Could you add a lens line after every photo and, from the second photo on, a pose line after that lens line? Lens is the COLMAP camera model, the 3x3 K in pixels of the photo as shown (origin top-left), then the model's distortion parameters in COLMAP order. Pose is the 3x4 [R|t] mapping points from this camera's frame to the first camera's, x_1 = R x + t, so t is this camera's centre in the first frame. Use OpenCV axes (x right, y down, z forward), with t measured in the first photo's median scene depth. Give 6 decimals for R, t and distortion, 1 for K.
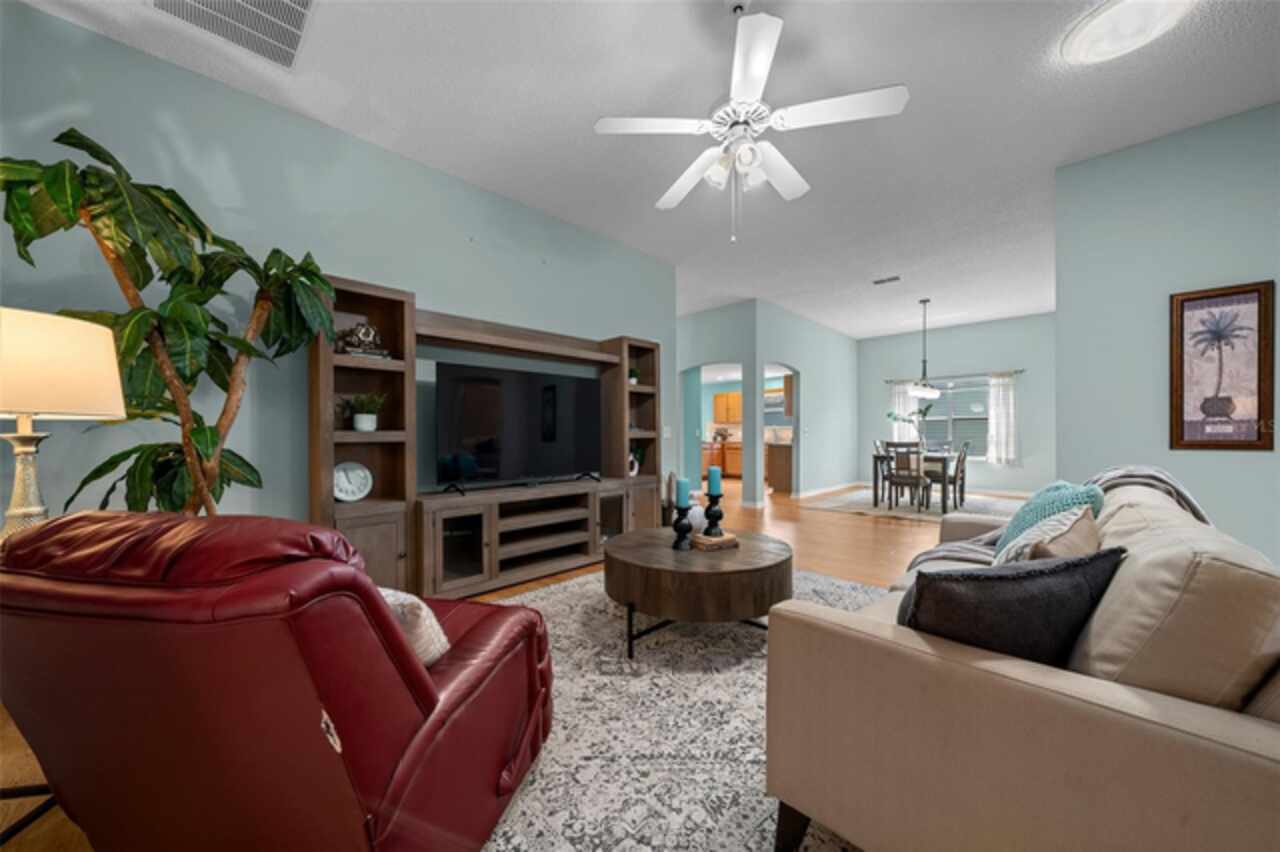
lens RADIAL K [[454.8, 0, 637.7], [0, 454.8, 430.1], [0, 0, 1]] dist [-0.000985, -0.000062]
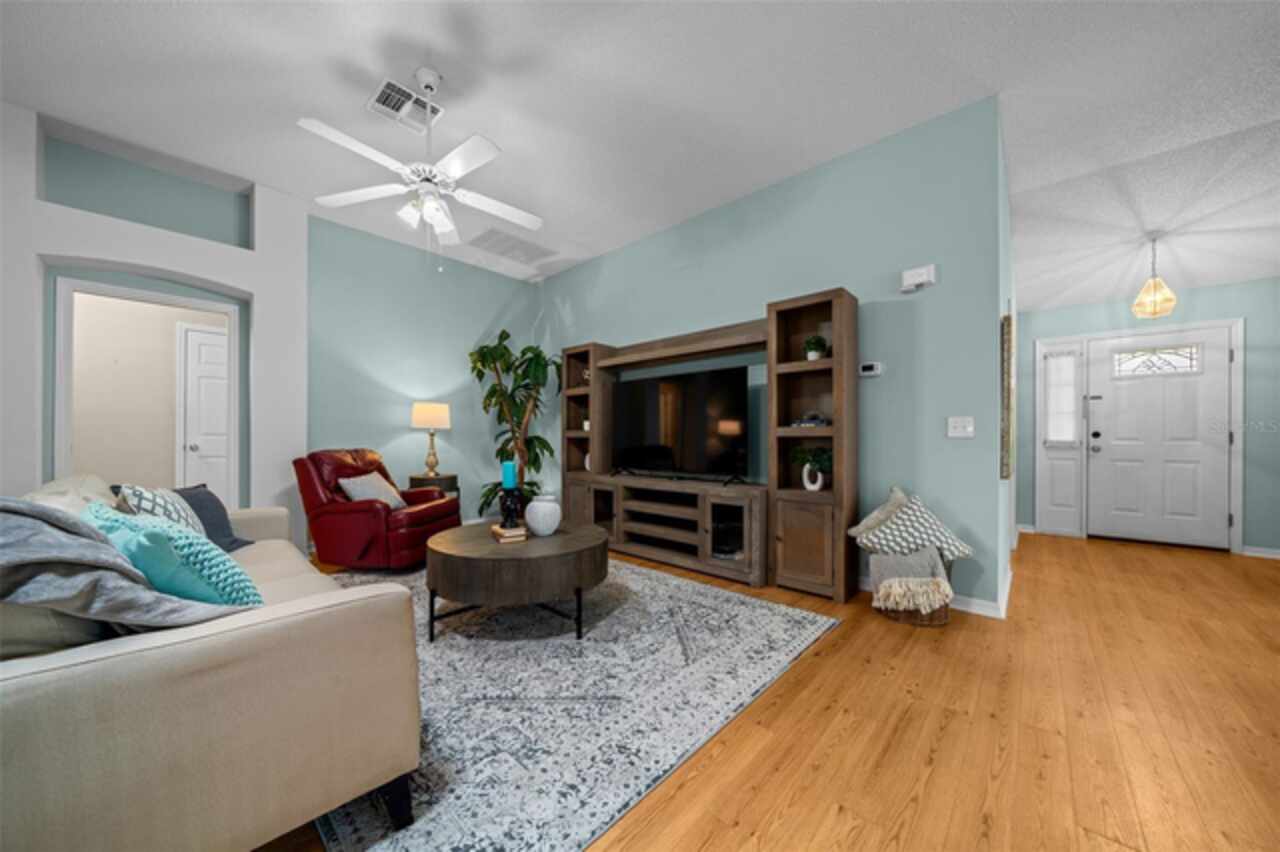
lens RADIAL K [[439.9, 0, 637.2], [0, 439.9, 436.8], [0, 0, 1]] dist [-0.001713, -0.000284]
pose [[0.042339, -0.002298, -0.999101, 0.841907], [0.003049, 0.999993, -0.002171, 0.022862], [0.999099, -0.002954, 0.042346, 0.894026]]
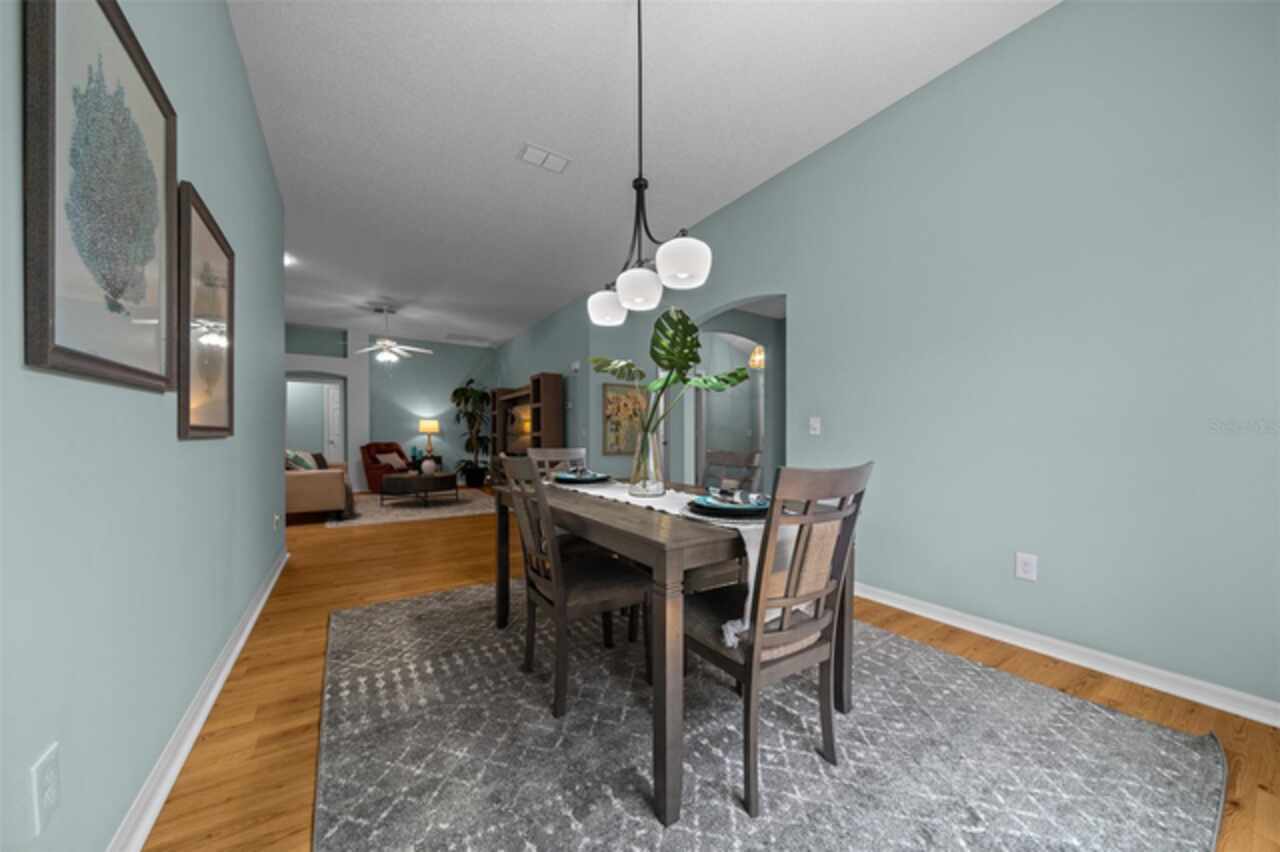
lens RADIAL K [[435.8, 0, 637.0], [0, 435.8, 440.5], [0, 0, 1]] dist [-0.000831, -0.000027]
pose [[-0.192191, 0.009299, -0.981314, 1.804754], [0.001592, 0.999957, 0.009164, 0.020033], [0.981356, 0.000199, -0.192197, 2.042937]]
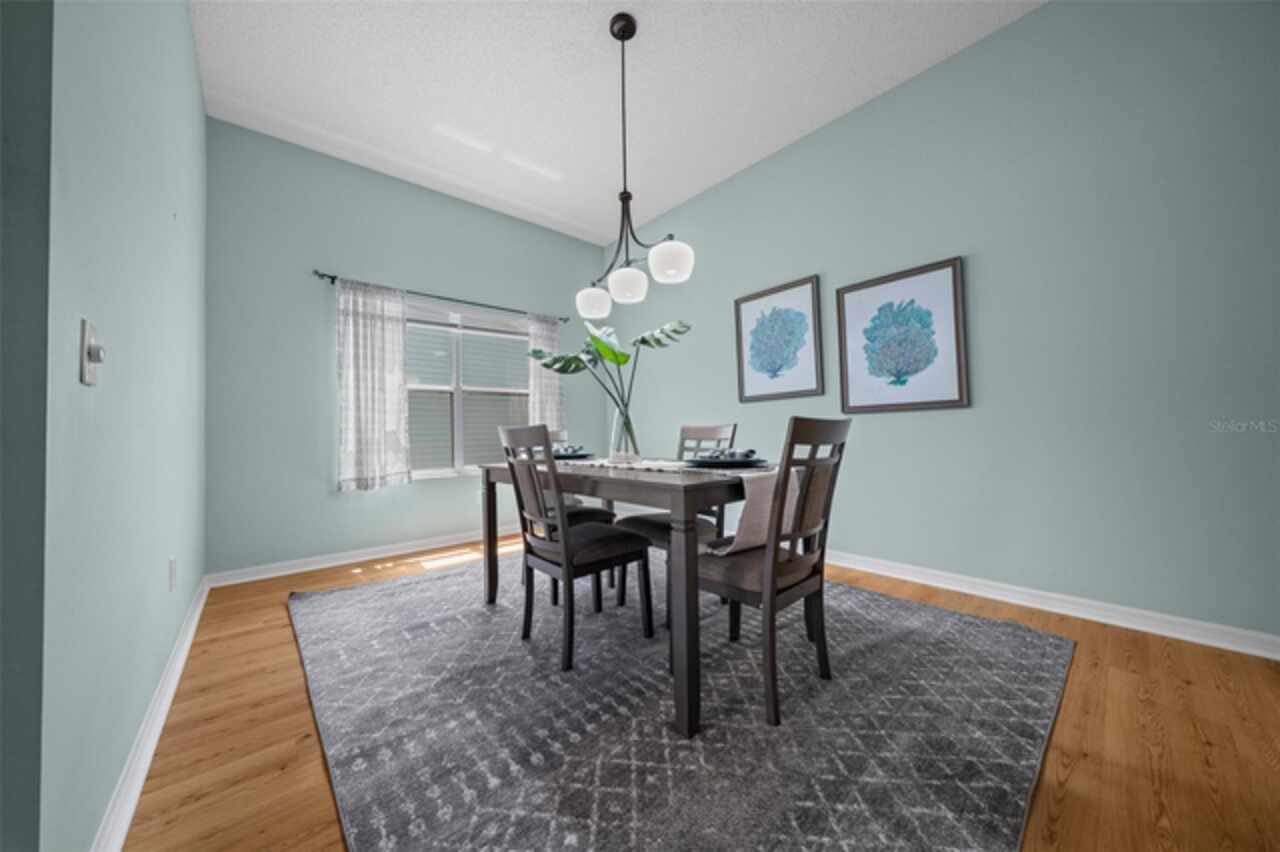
lens RADIAL K [[440.3, 0, 643.5], [0, 440.3, 424.9], [0, 0, 1]] dist [-0.003129, -0.000120]
pose [[0.052712, 0.018829, 0.998432, 0.627988], [0.018023, 0.999641, -0.019803, 0.051377], [-0.998447, 0.019039, 0.052353, 1.887798]]
